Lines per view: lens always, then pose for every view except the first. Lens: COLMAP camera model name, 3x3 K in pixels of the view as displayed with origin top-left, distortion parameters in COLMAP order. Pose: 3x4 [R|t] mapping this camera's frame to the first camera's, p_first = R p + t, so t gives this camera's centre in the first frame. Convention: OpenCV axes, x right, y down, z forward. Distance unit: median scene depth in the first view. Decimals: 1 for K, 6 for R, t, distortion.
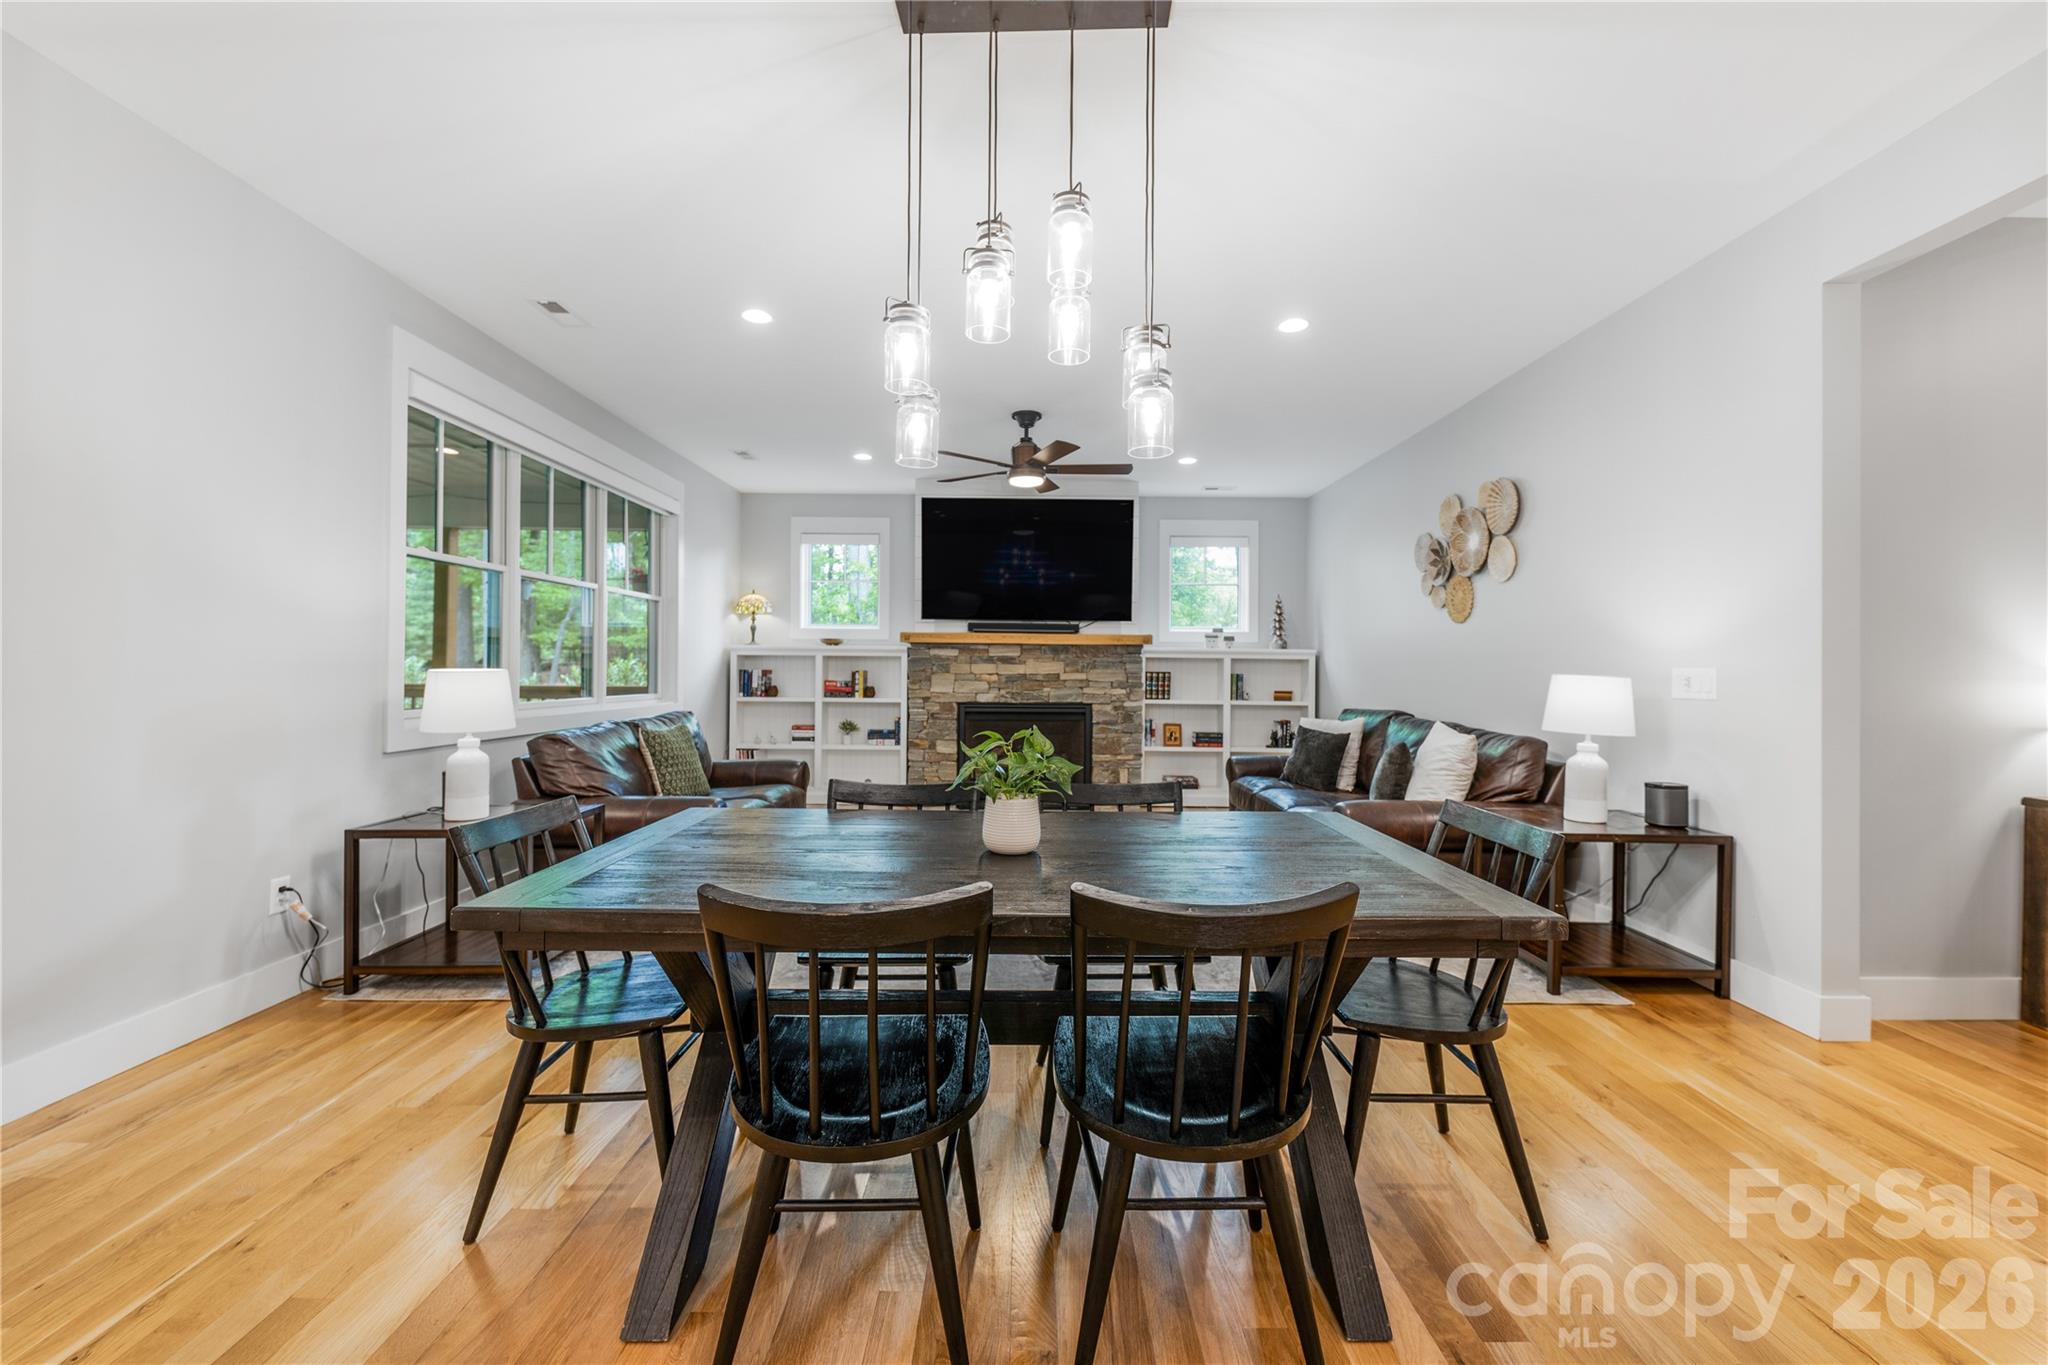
lens RADIAL K [[833.8, 0, 1027.1], [0, 833.8, 666.7], [0, 0, 1]] dist [0.018003, -0.008063]
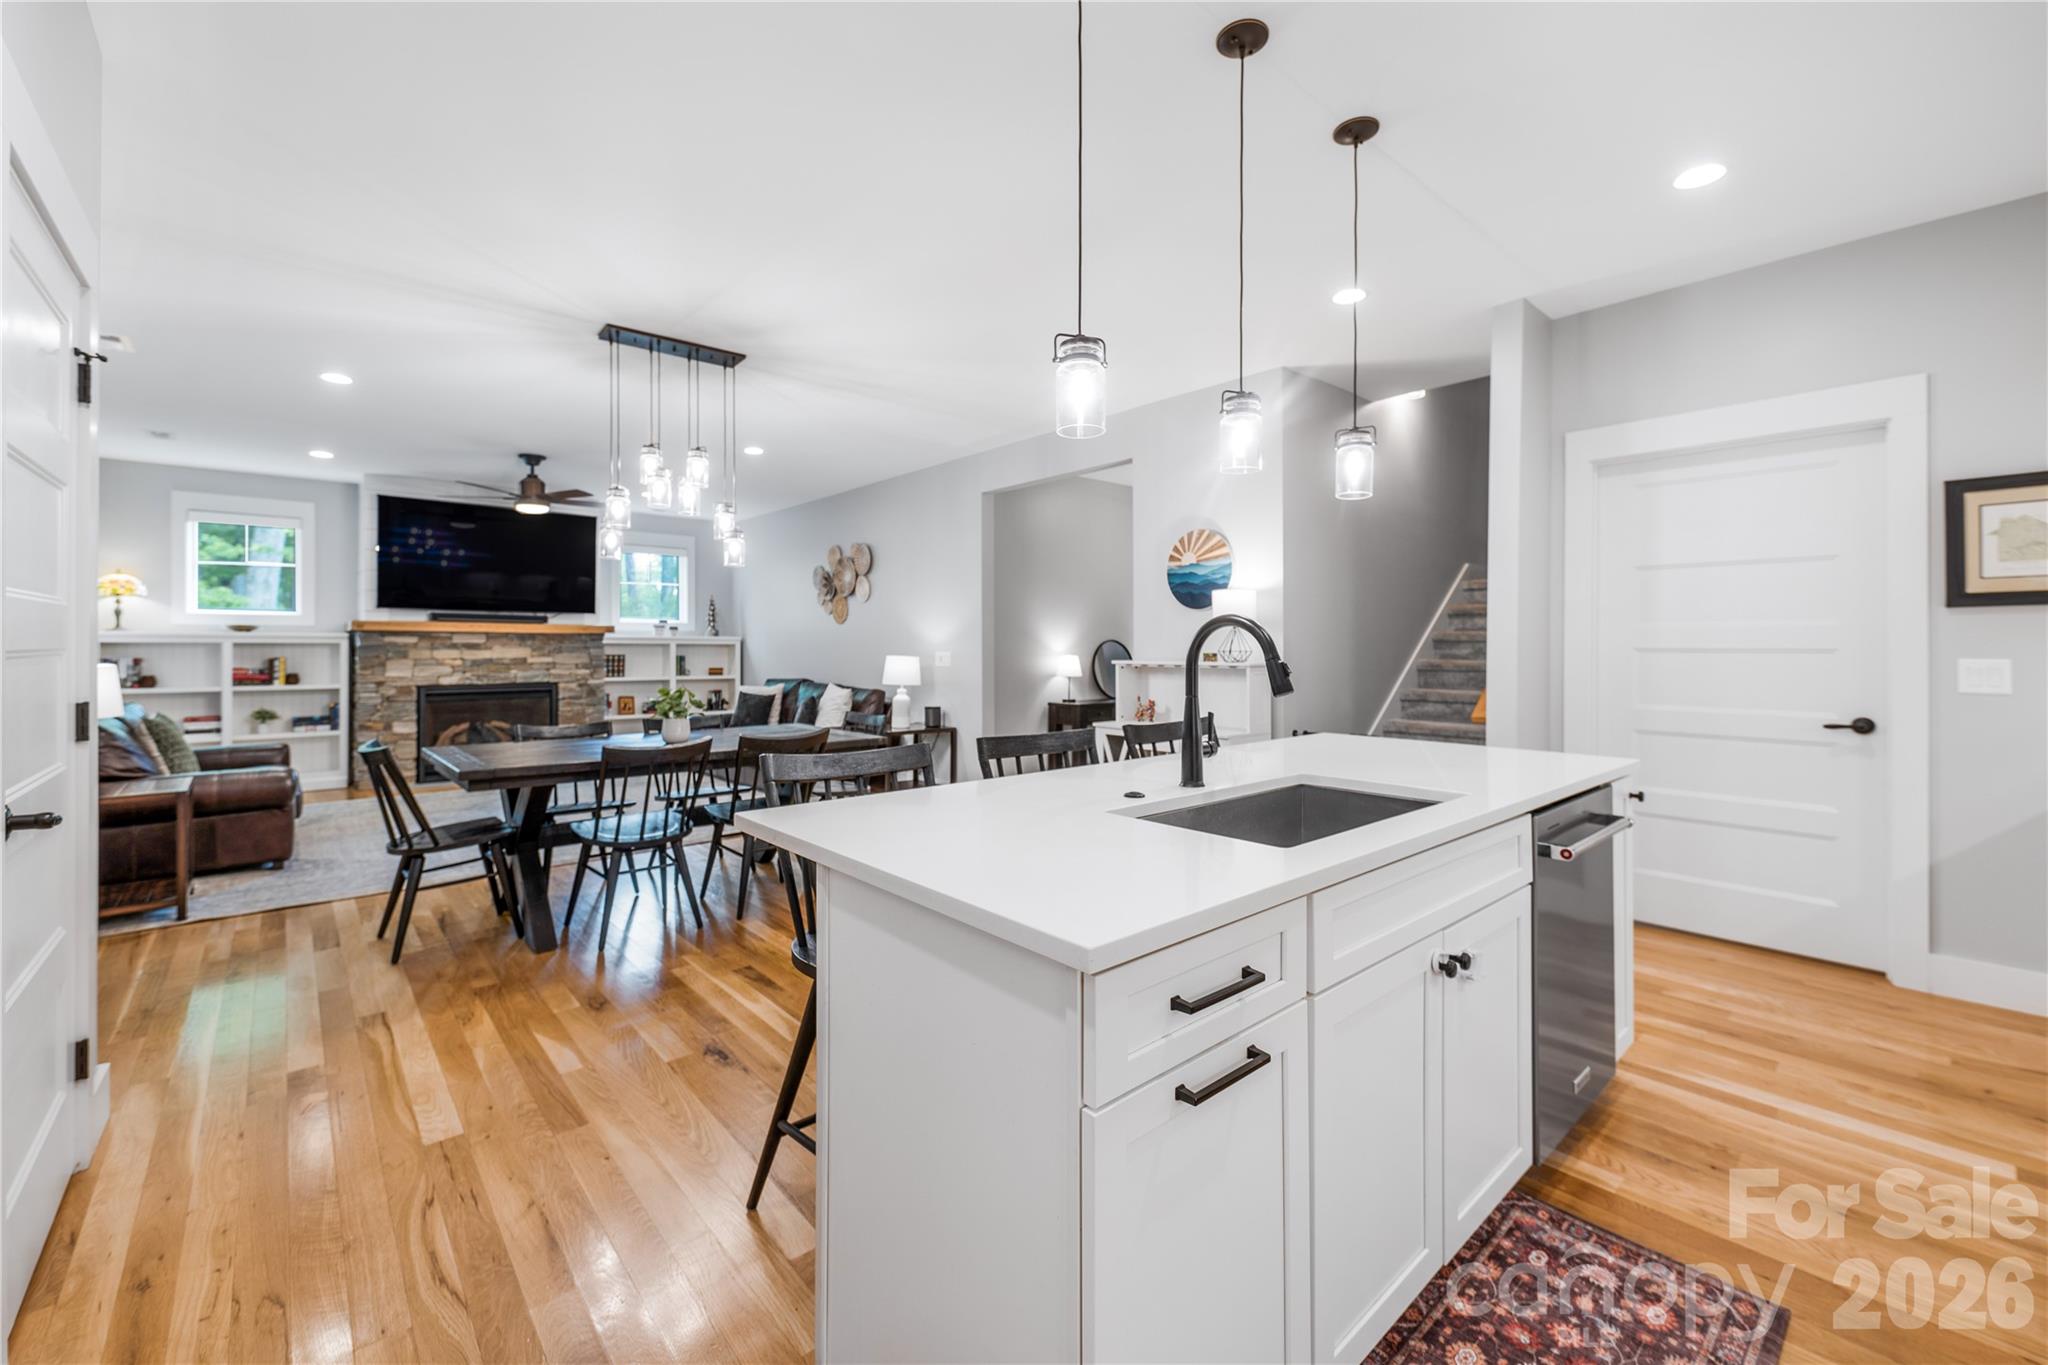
lens RADIAL K [[832.4, 0, 1031.9], [0, 832.4, 644.9], [0, 0, 1]] dist [0.023142, -0.008593]
pose [[0.749795, -0.005297, 0.661649, -0.211091], [0.004034, 0.999986, 0.003434, -0.010864], [-0.661658, 0.000095, 0.749806, -0.354253]]
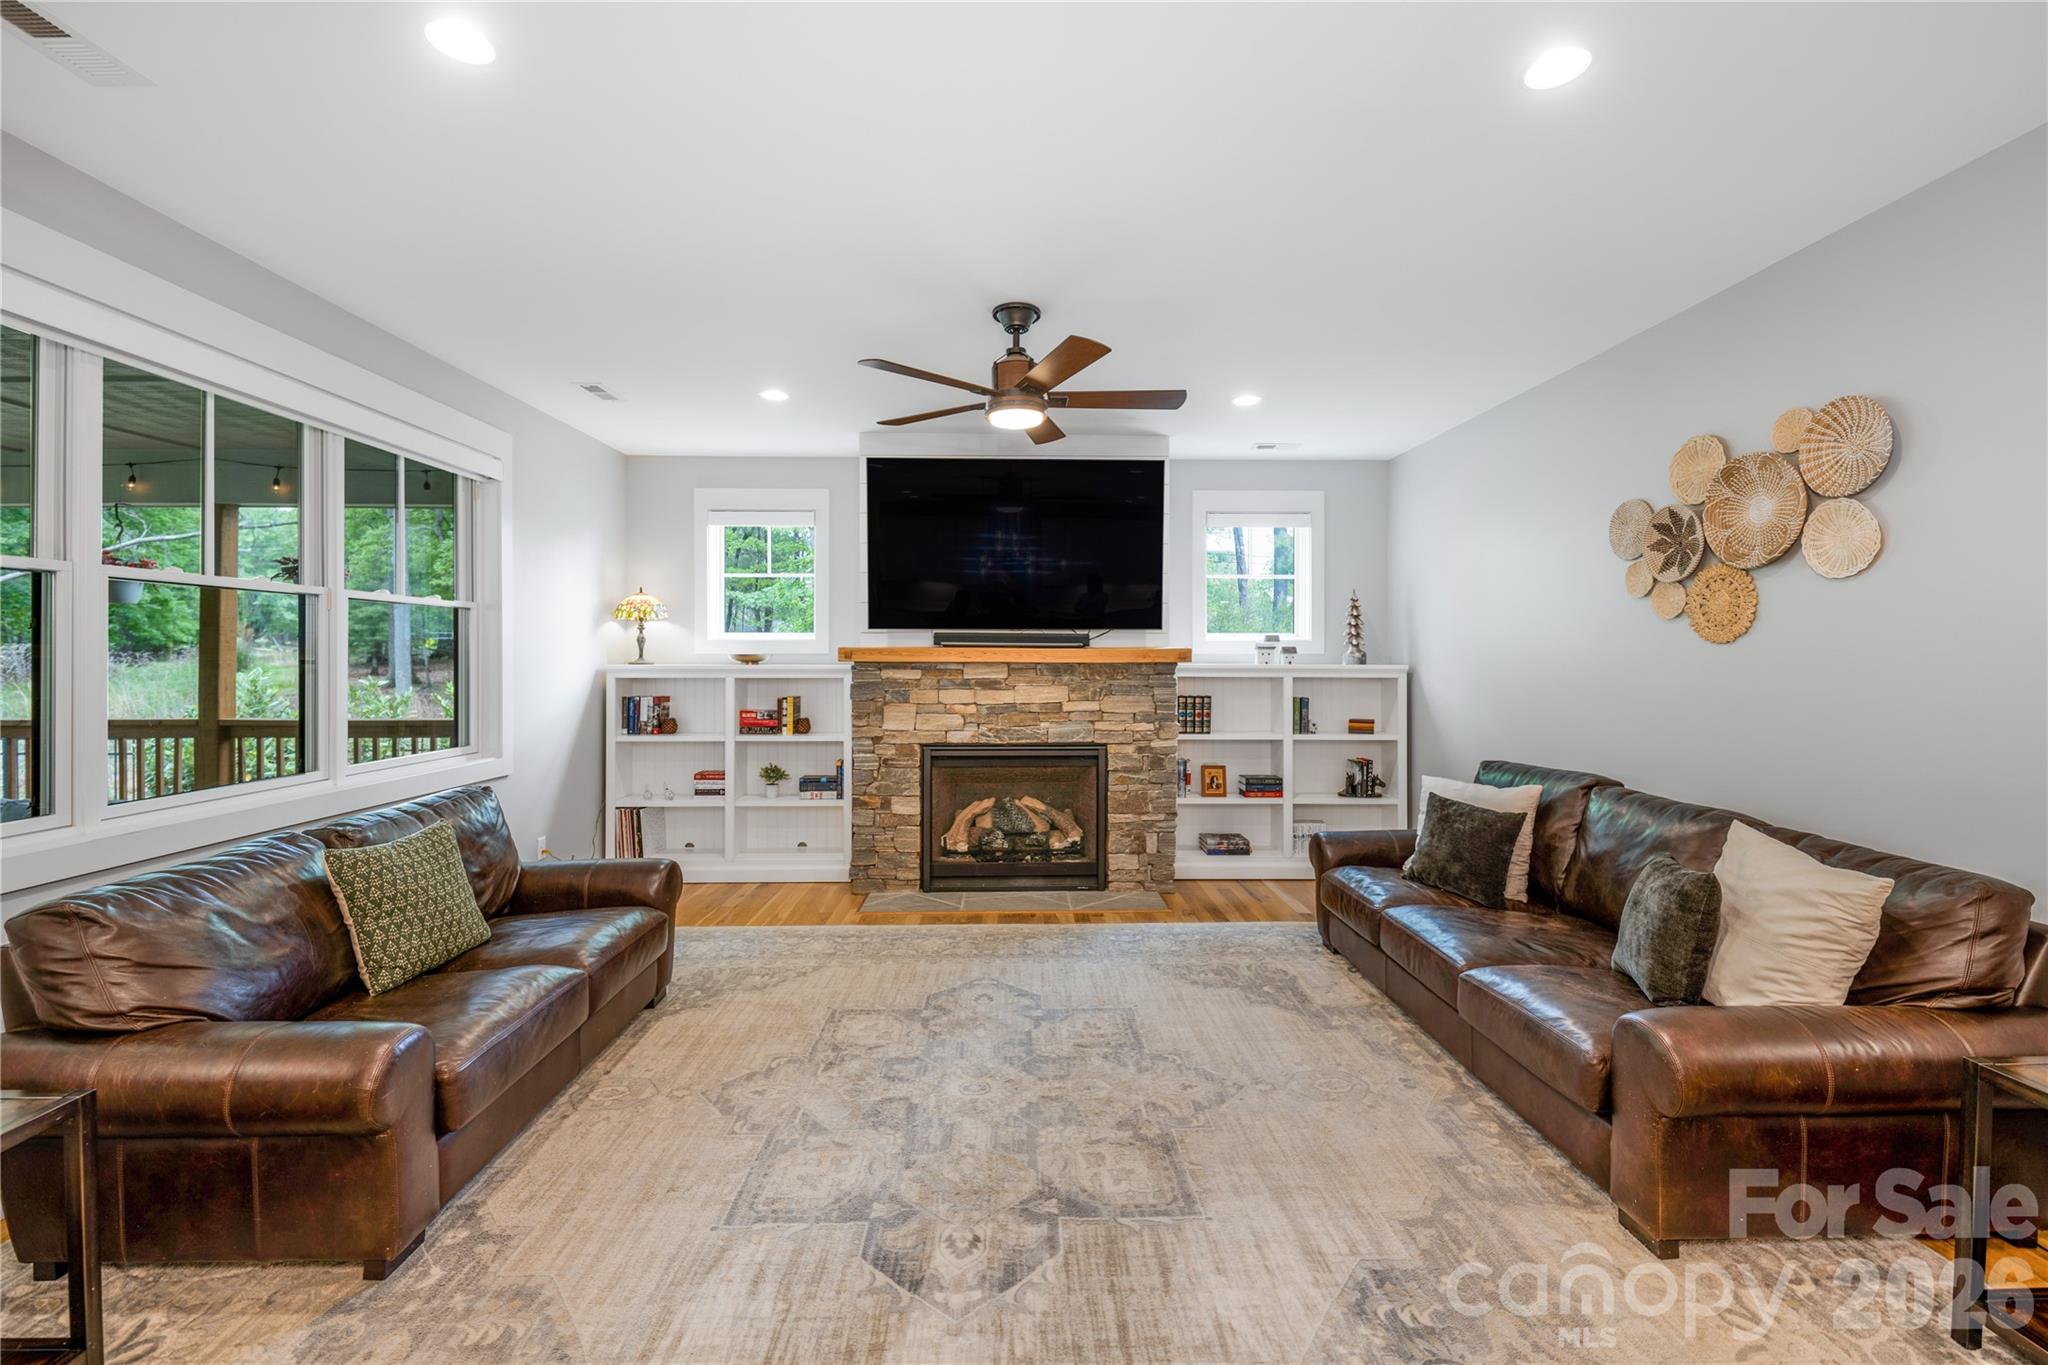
lens RADIAL K [[840.7, 0, 1027.0], [0, 840.7, 659.0], [0, 0, 1]] dist [0.017119, -0.009691]
pose [[0.999798, -0.007305, 0.018716, -0.004675], [0.007174, 0.999949, 0.007059, -0.035336], [-0.018766, -0.006924, 0.999800, 0.279921]]
